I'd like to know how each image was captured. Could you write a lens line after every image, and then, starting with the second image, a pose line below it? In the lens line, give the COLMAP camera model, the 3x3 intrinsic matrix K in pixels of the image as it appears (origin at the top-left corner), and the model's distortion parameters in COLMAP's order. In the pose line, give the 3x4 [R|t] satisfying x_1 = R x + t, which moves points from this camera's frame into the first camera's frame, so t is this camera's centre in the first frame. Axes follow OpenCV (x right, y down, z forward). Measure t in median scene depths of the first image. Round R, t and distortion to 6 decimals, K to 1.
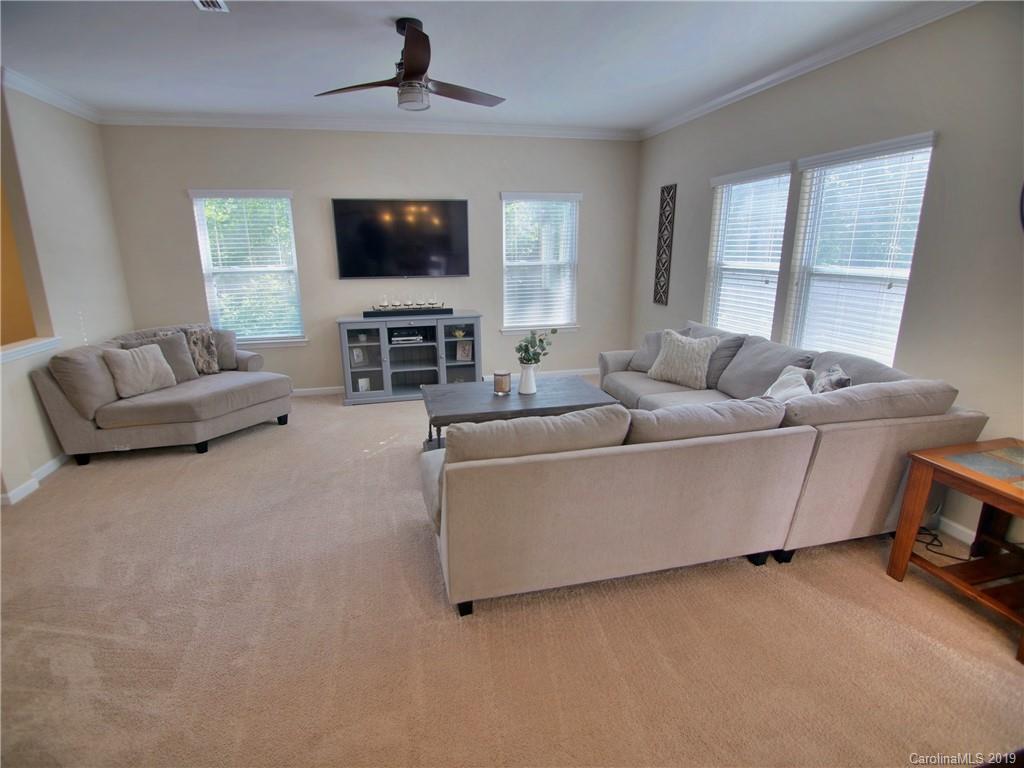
lens RADIAL K [[528.9, 0, 512.0], [0, 528.9, 384.0], [0, 0, 1]] dist [-0.003855, -0.000709]
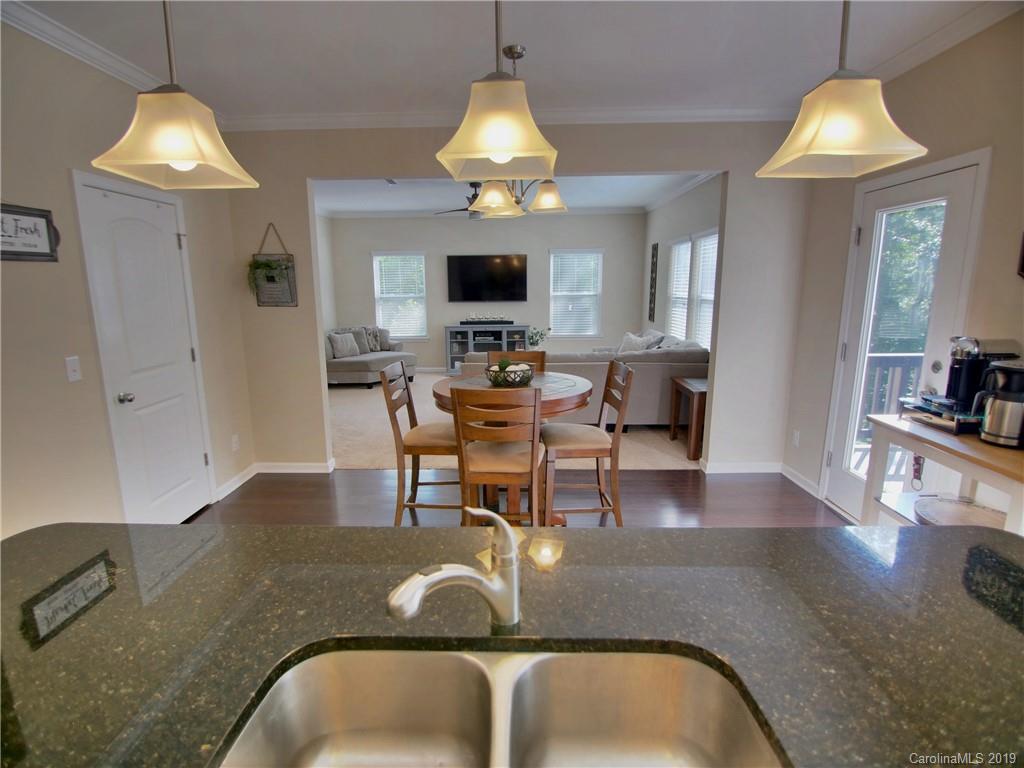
lens RADIAL K [[514.0, 0, 512.0], [0, 514.0, 384.0], [0, 0, 1]] dist [-0.000267, -0.000063]
pose [[0.970510, 0.047925, -0.236250, 0.272623], [-0.061318, 0.996882, -0.049670, 0.132019], [0.233133, 0.062691, 0.970422, -0.531556]]
